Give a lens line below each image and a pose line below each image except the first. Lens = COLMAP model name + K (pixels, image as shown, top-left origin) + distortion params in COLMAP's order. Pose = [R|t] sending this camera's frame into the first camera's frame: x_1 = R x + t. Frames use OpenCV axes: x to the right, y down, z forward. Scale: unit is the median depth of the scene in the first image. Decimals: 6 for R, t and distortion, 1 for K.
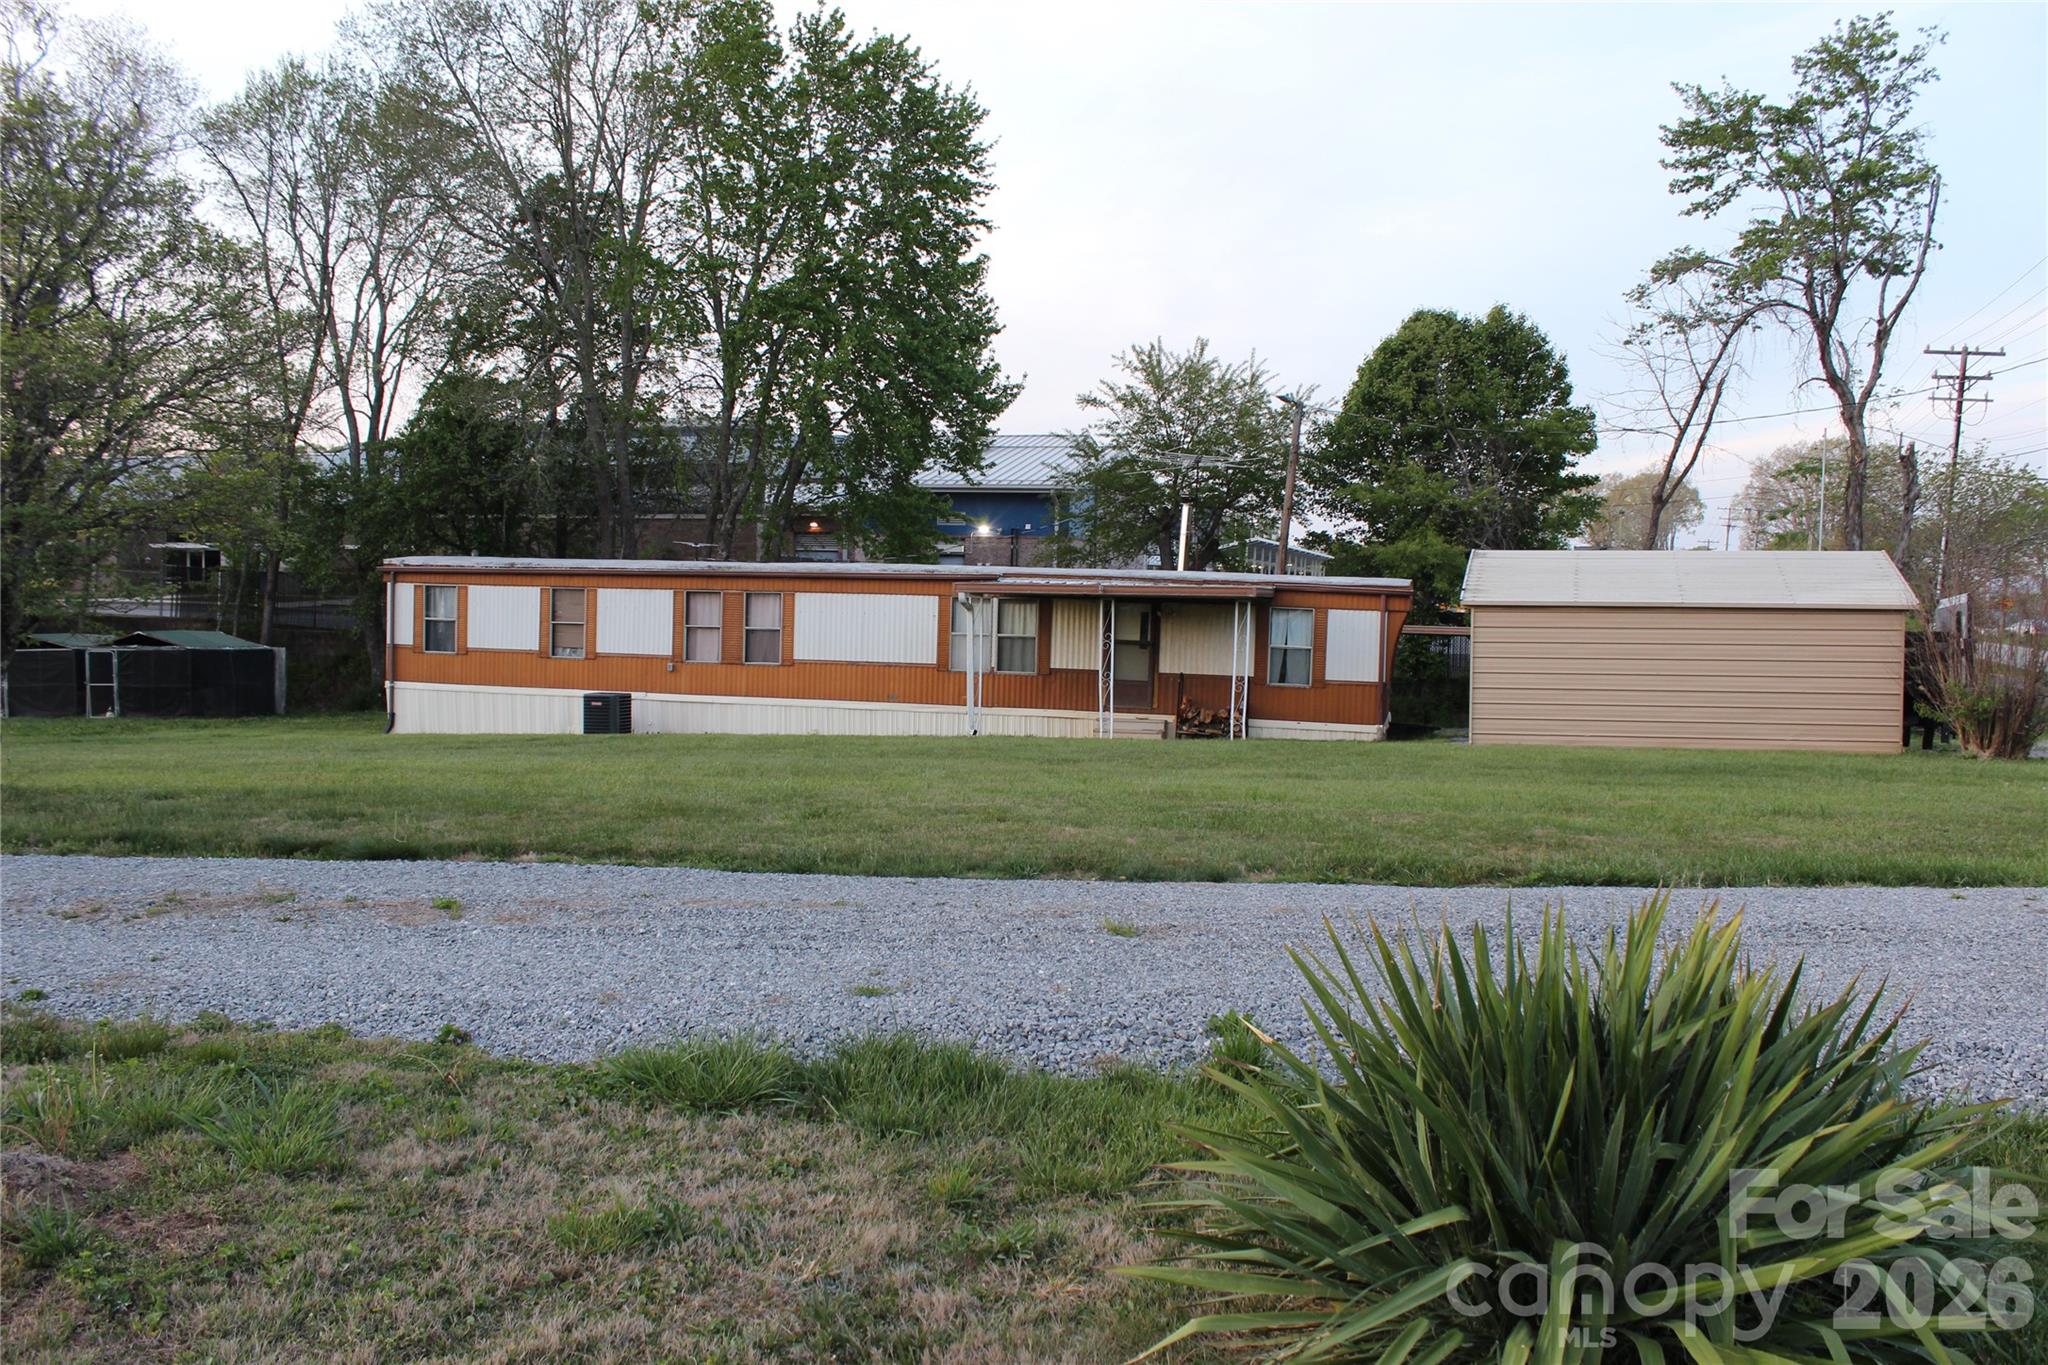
lens RADIAL K [[1711.4, 0, 1024.0], [0, 1711.4, 682.5], [0, 0, 1]] dist [-0.176630, 0.177316]
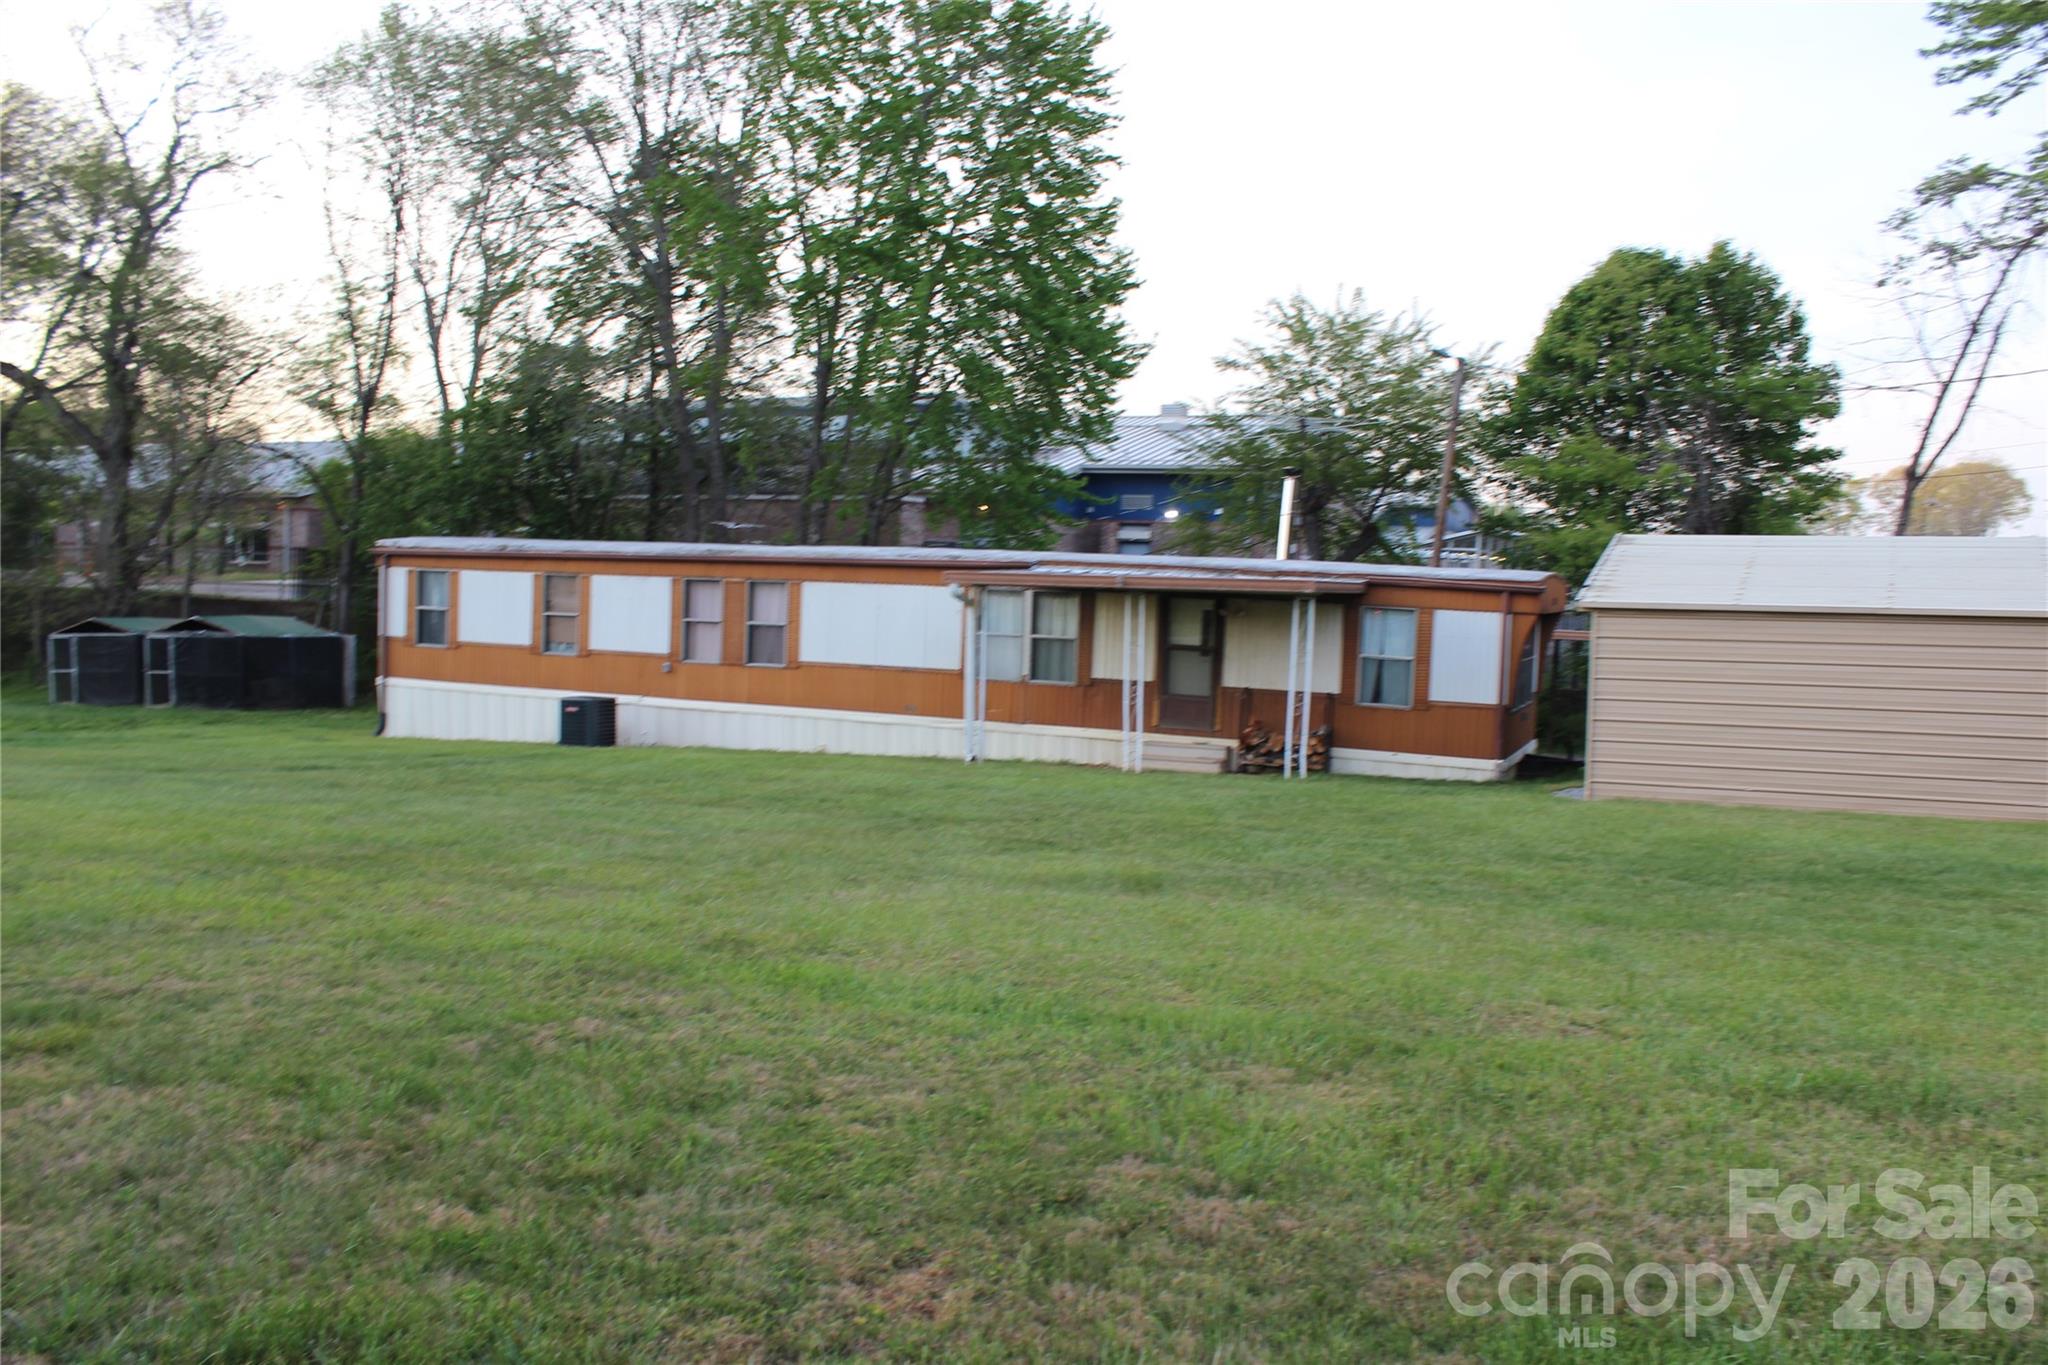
lens RADIAL K [[1711.4, 0, 1024.0], [0, 1711.4, 682.5], [0, 0, 1]] dist [-0.176630, 0.177316]
pose [[0.985748, 0.018730, -0.167185, 0.108141], [-0.017702, 0.999814, 0.007635, -0.010726], [0.167297, -0.004566, 0.985896, 0.176434]]
